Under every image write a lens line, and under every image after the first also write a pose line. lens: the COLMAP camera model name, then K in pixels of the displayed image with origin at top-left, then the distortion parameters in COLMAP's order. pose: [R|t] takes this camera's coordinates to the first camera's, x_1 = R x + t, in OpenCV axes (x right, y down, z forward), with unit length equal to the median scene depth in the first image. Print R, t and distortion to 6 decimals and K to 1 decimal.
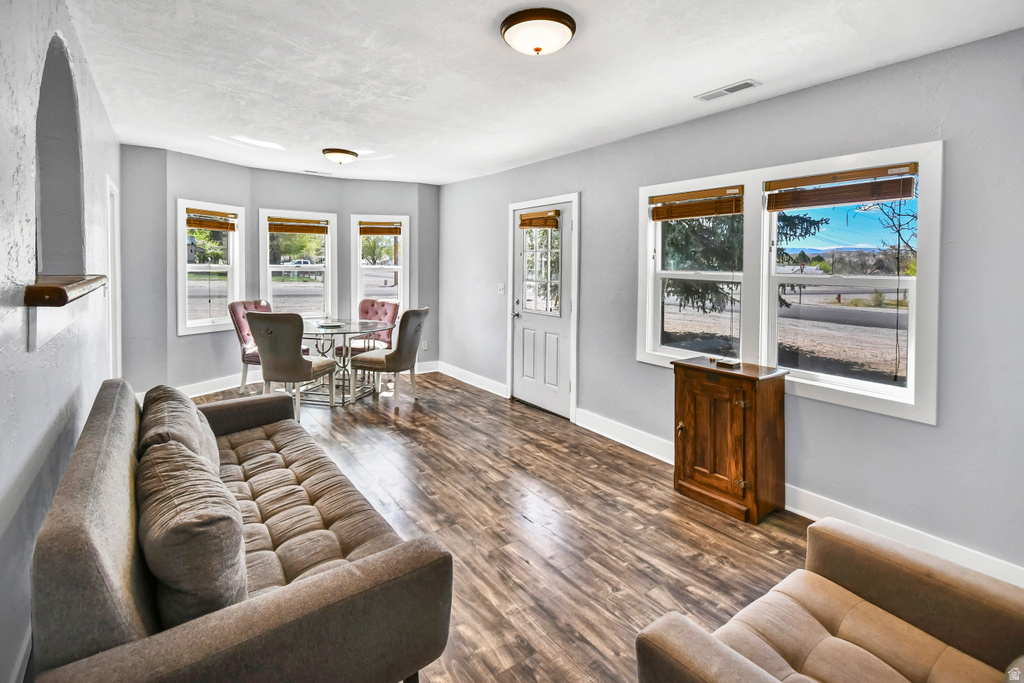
lens RADIAL K [[476.6, 0, 517.5], [0, 476.6, 282.5], [0, 0, 1]] dist [0.000231, -0.001818]
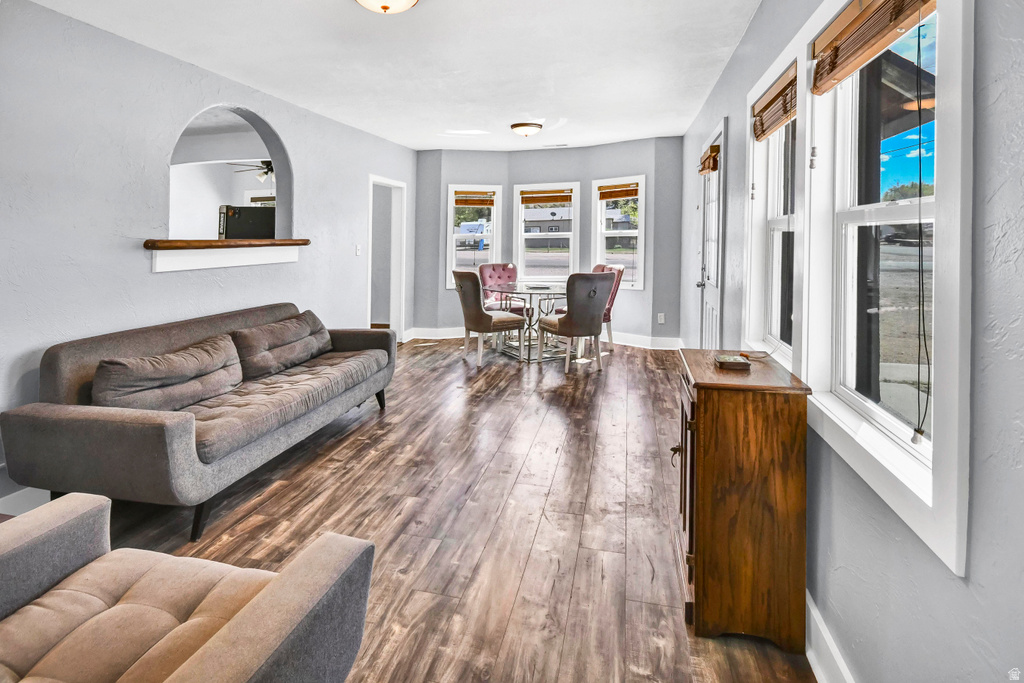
lens RADIAL K [[514.4, 0, 511.2], [0, 514.4, 234.8], [0, 0, 1]] dist [-0.001914, -0.000267]
pose [[0.641279, -0.033348, -0.766582, 0.445398], [-0.000070, 0.999053, -0.043520, 0.022720], [0.767307, 0.027962, 0.640669, 0.211237]]
